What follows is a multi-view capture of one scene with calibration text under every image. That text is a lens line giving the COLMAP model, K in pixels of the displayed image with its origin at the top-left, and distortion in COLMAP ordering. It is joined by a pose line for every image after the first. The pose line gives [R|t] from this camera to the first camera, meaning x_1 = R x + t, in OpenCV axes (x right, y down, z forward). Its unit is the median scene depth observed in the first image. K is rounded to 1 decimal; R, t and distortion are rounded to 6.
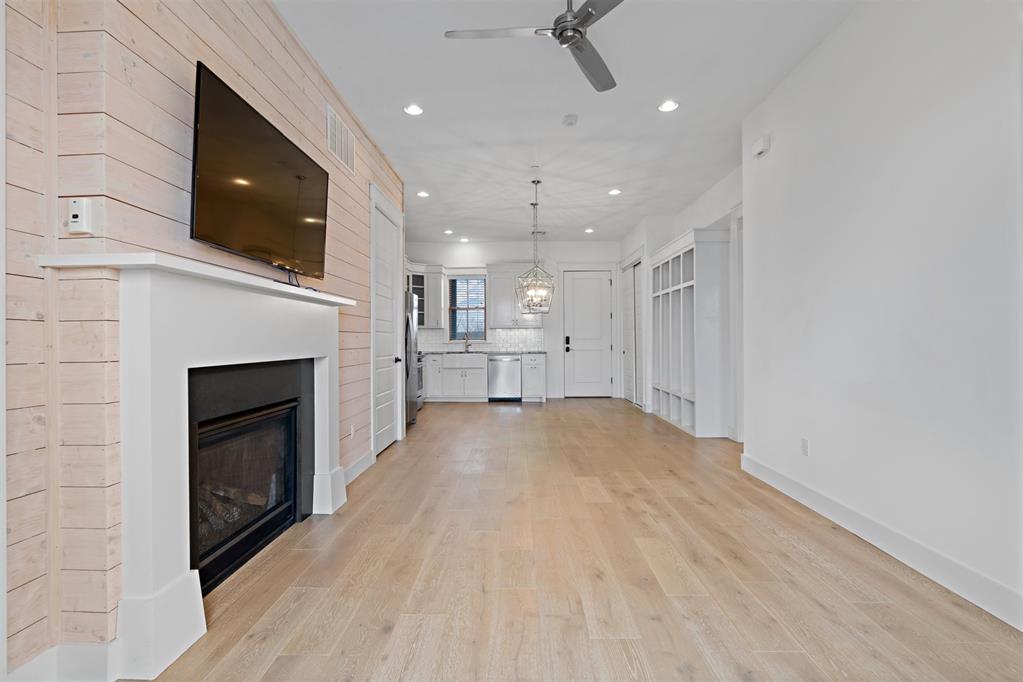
lens RADIAL K [[469.8, 0, 513.4], [0, 469.8, 337.8], [0, 0, 1]] dist [-0.000265, 0.000537]
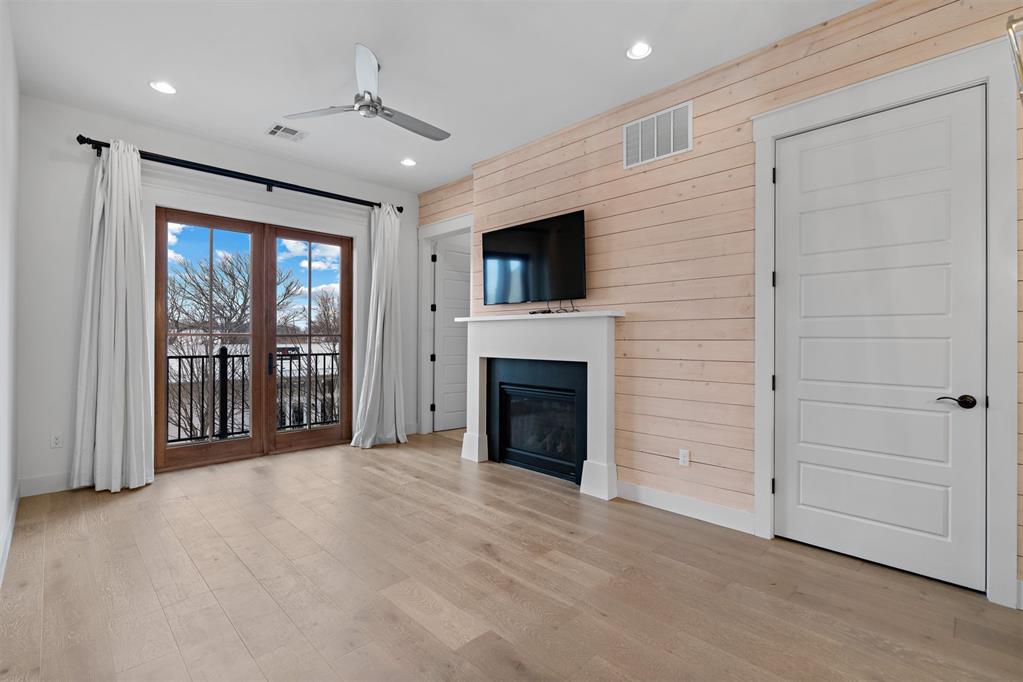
lens RADIAL K [[469.8, 0, 513.4], [0, 469.8, 337.8], [0, 0, 1]] dist [-0.000265, 0.000537]
pose [[-0.702937, 0.001309, -0.711251, 0.548306], [0.004171, 0.999989, -0.002281, -0.018501], [0.711240, -0.004571, -0.702935, 1.596430]]
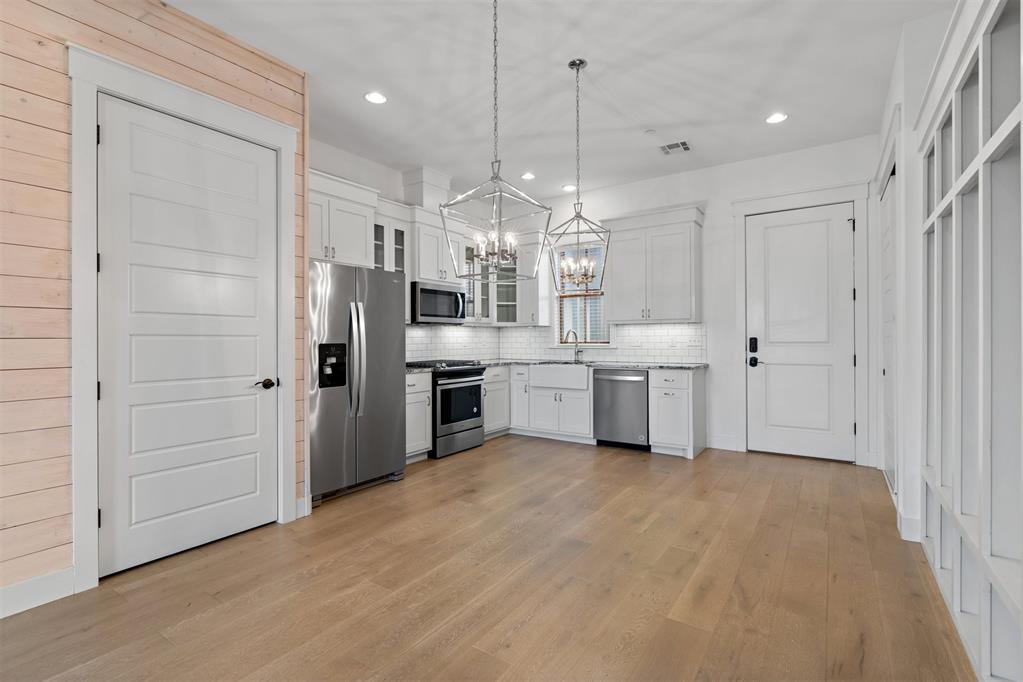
lens RADIAL K [[475.1, 0, 511.5], [0, 475.1, 341.0], [0, 0, 1]] dist [-0.004184, 0.000287]
pose [[0.833584, 0.003224, -0.552383, 0.498615], [0.003177, 0.999938, 0.010631, -0.015577], [0.552384, -0.010617, 0.833522, 1.085817]]
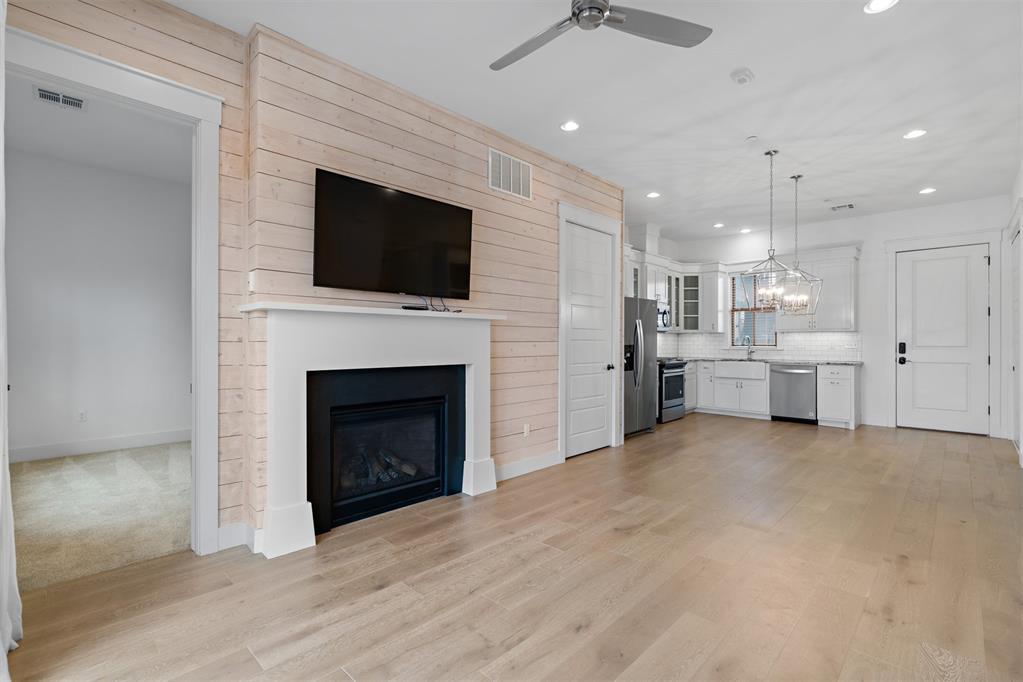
lens RADIAL K [[470.0, 0, 509.3], [0, 470.0, 342.7], [0, 0, 1]] dist [-0.005274, 0.000951]
pose [[0.727388, 0.008401, -0.686175, 0.459784], [-0.001929, 0.999946, 0.010197, -0.024604], [0.686224, -0.006094, 0.727365, 0.182251]]
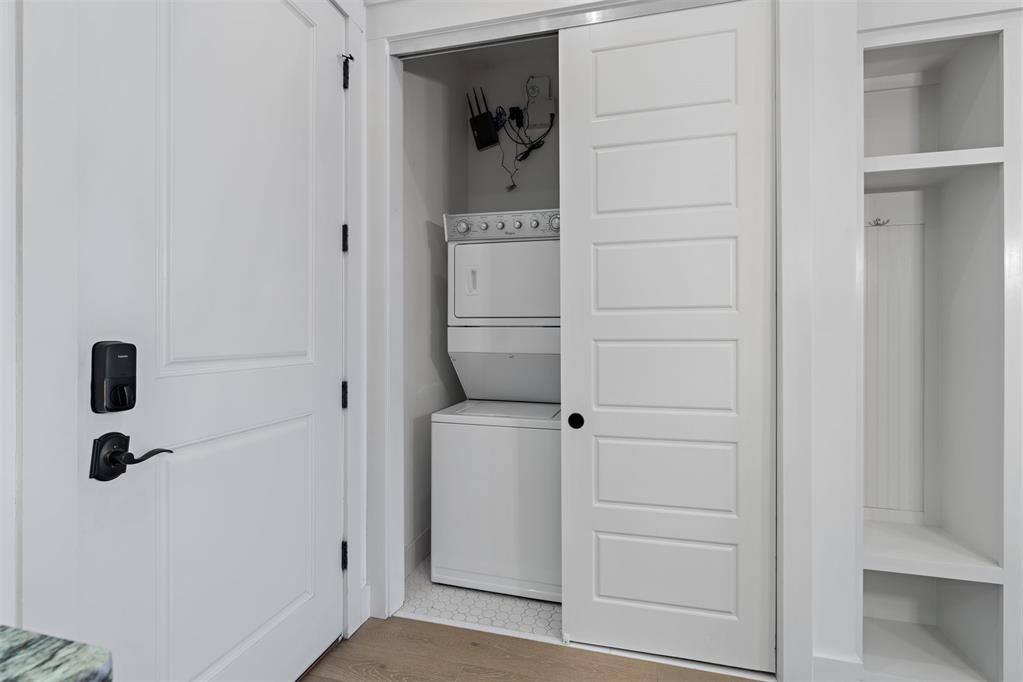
lens RADIAL K [[470.0, 0, 509.3], [0, 470.0, 342.7], [0, 0, 1]] dist [-0.005274, 0.000951]
pose [[0.237373, -0.001982, 0.971417, 0.078504], [-0.006533, 0.999972, 0.003637, -0.010445], [-0.971397, -0.007210, 0.237353, 2.391803]]
